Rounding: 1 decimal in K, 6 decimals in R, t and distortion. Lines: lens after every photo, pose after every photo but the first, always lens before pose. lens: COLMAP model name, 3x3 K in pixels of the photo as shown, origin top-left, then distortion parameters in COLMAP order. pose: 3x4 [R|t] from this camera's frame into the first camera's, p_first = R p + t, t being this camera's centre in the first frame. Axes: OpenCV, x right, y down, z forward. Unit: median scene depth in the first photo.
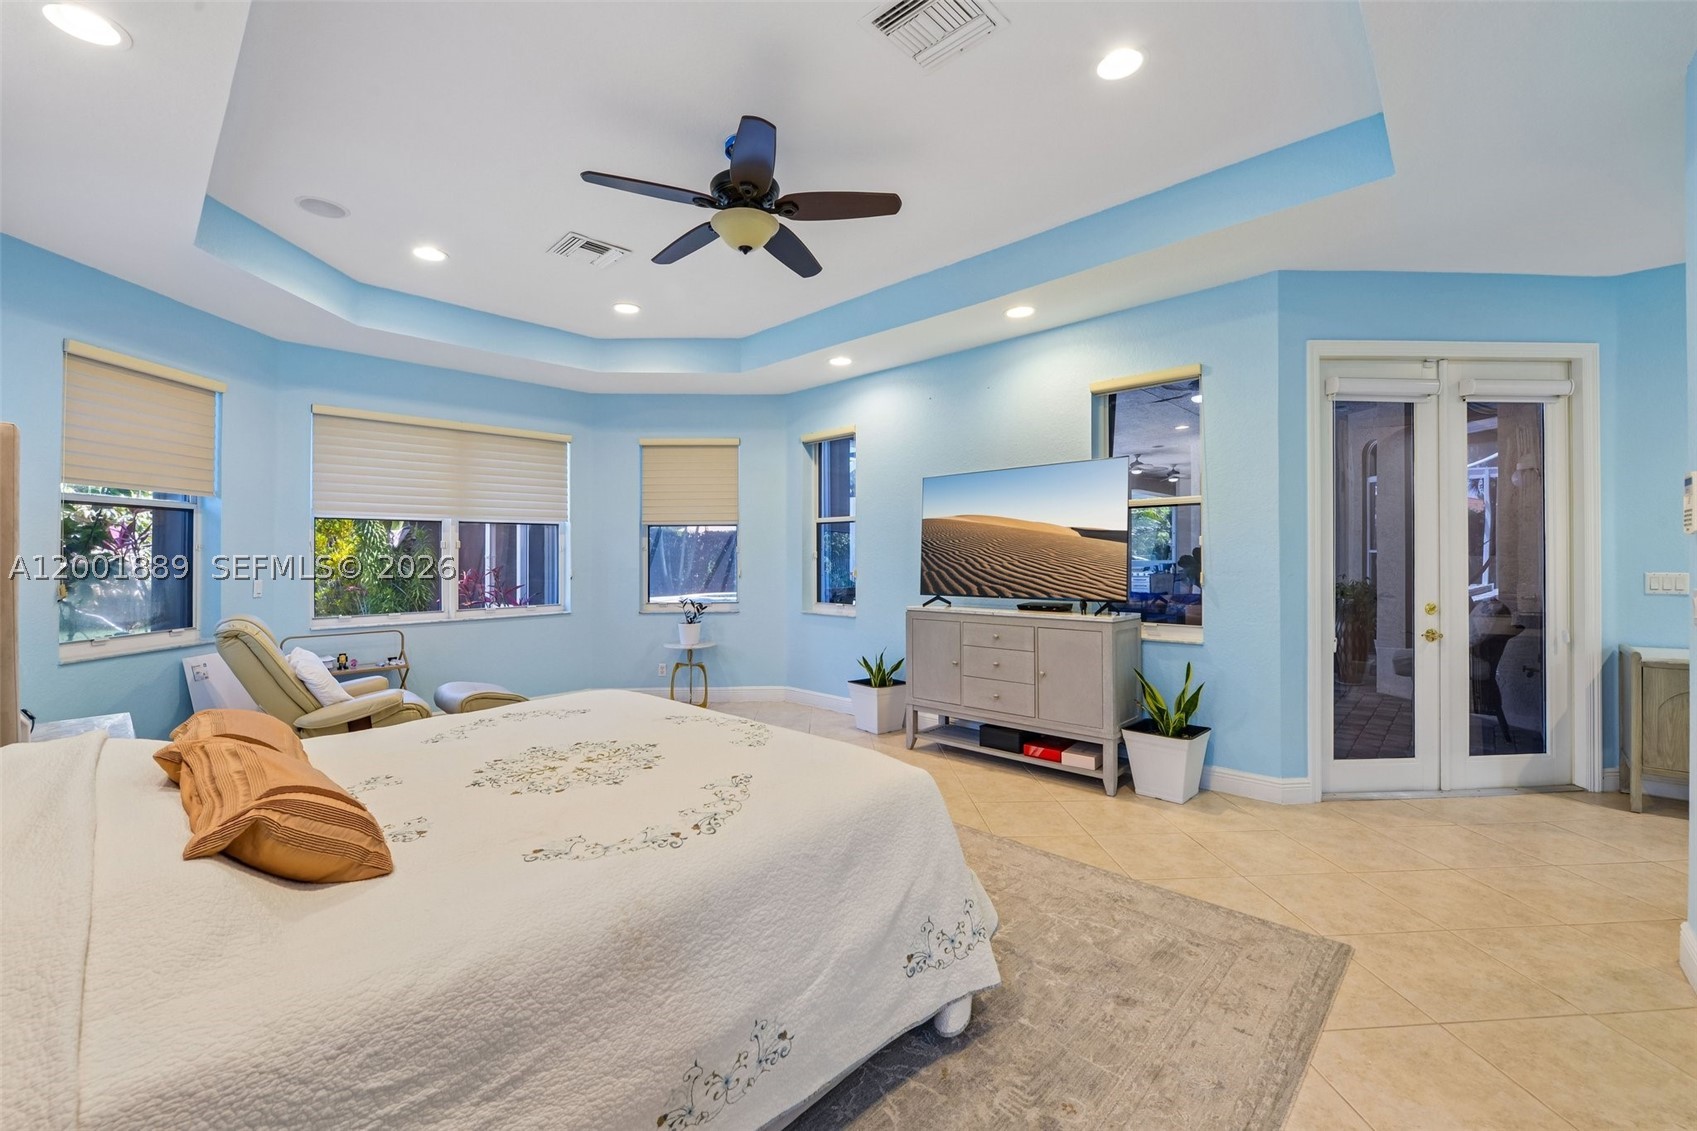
lens RADIAL K [[680.9, 0, 849.3], [0, 680.9, 547.6], [0, 0, 1]] dist [-0.023100, -0.000697]
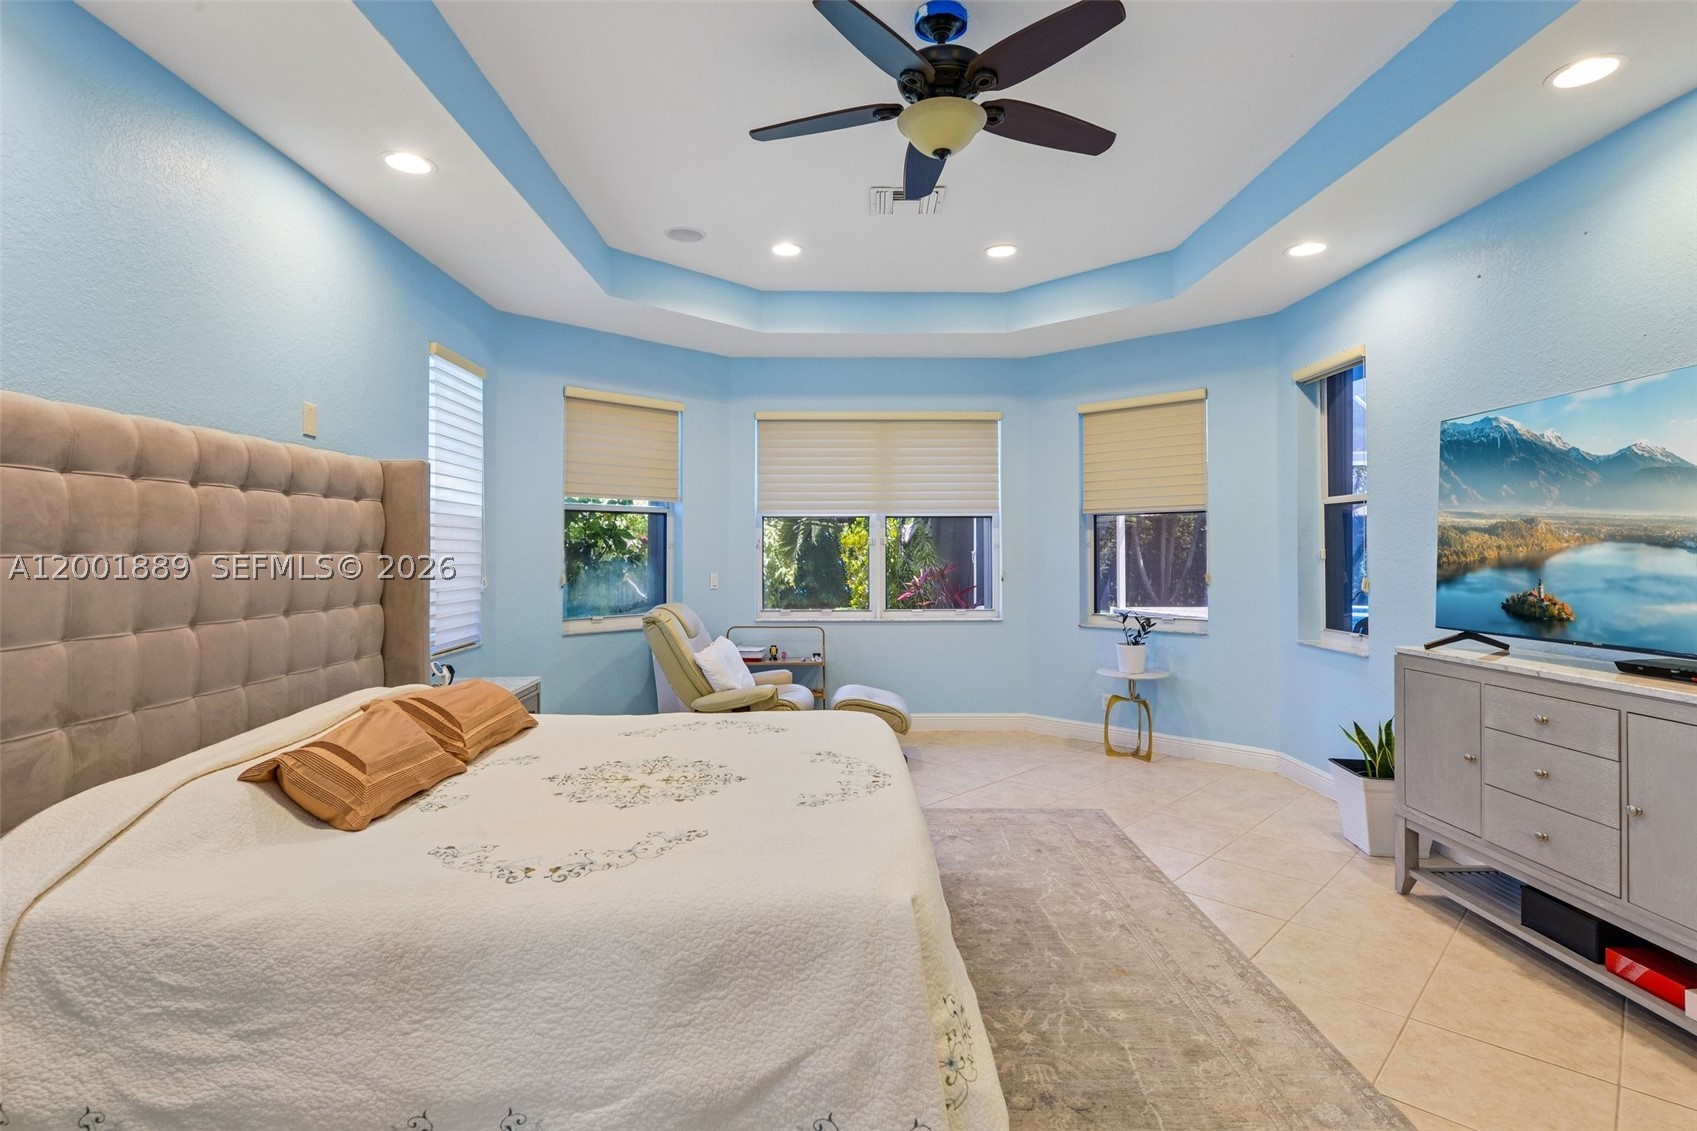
lens RADIAL K [[838.3, 0, 846.9], [0, 838.3, 543.0], [0, 0, 1]] dist [-0.004884, -0.004689]
pose [[0.695600, -0.001539, -0.718428, 0.308394], [0.004456, 0.999988, 0.002173, -0.005726], [0.718416, -0.004713, 0.695598, 0.191741]]
